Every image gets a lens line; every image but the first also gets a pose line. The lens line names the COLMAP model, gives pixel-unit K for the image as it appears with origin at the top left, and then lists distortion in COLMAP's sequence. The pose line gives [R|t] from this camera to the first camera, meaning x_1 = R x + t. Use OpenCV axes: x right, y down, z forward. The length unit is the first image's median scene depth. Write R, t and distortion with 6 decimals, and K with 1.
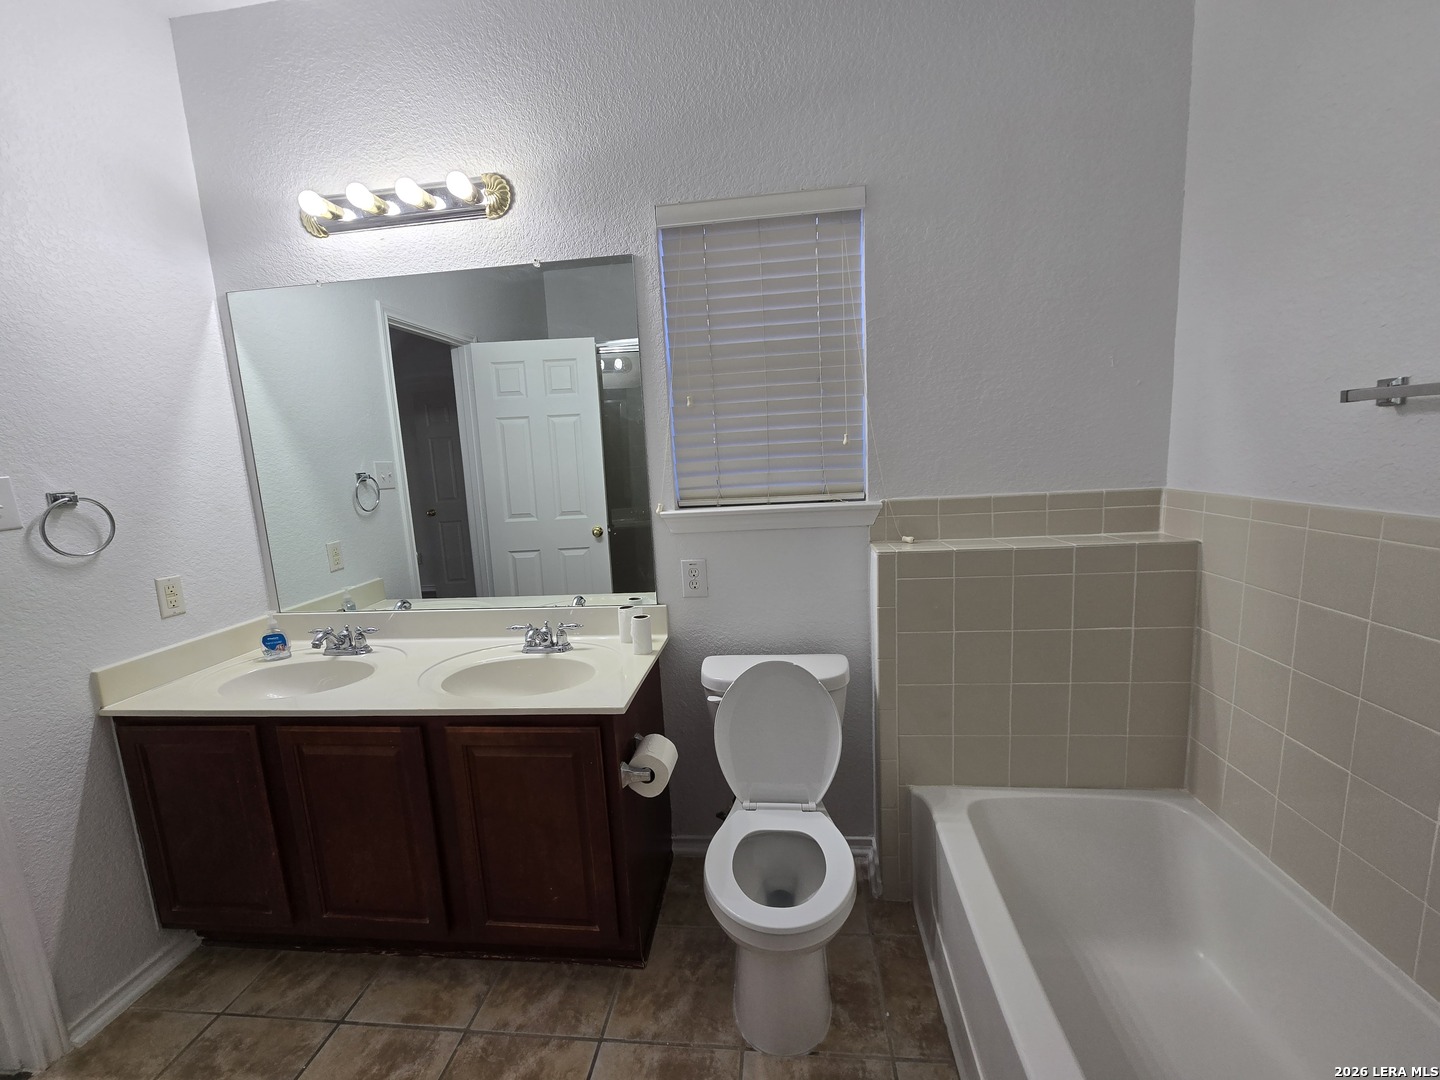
lens RADIAL K [[588.7, 0, 719.9], [0, 588.7, 537.1], [0, 0, 1]] dist [-0.006247, 0.002040]
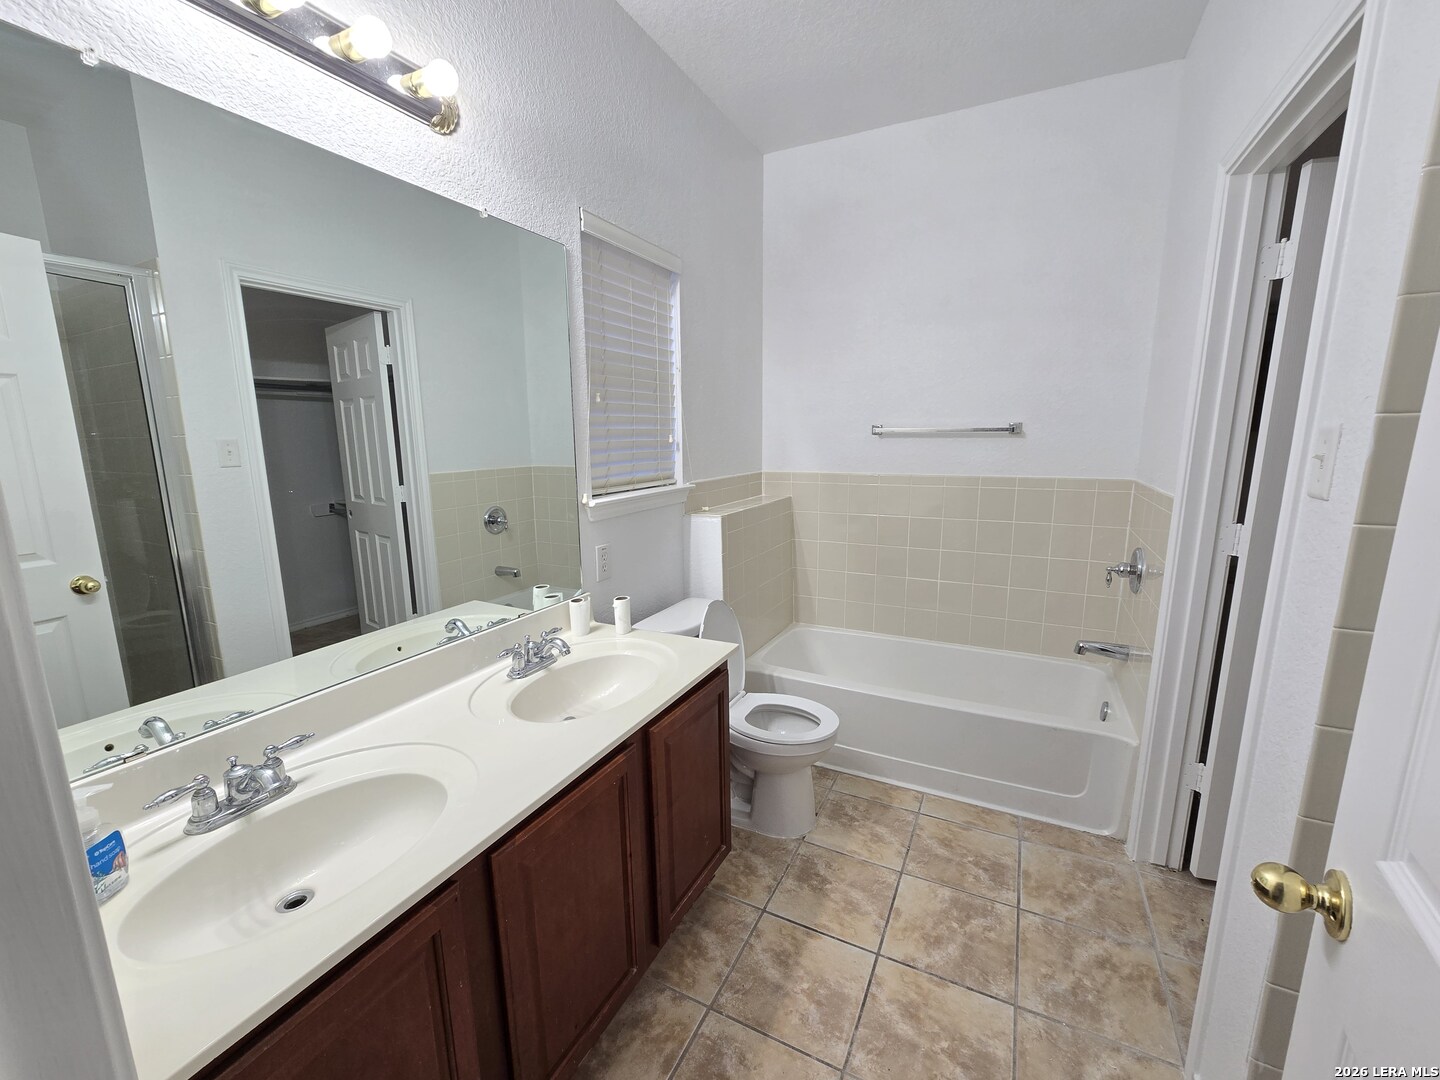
lens RADIAL K [[588.7, 0, 717.8], [0, 588.7, 541.1], [0, 0, 1]] dist [-0.006247, 0.002040]
pose [[0.360634, -0.118362, 0.925167, -1.068640], [0.135527, 0.988038, 0.073577, -0.021415], [-0.922808, 0.098851, 0.372361, 0.447401]]
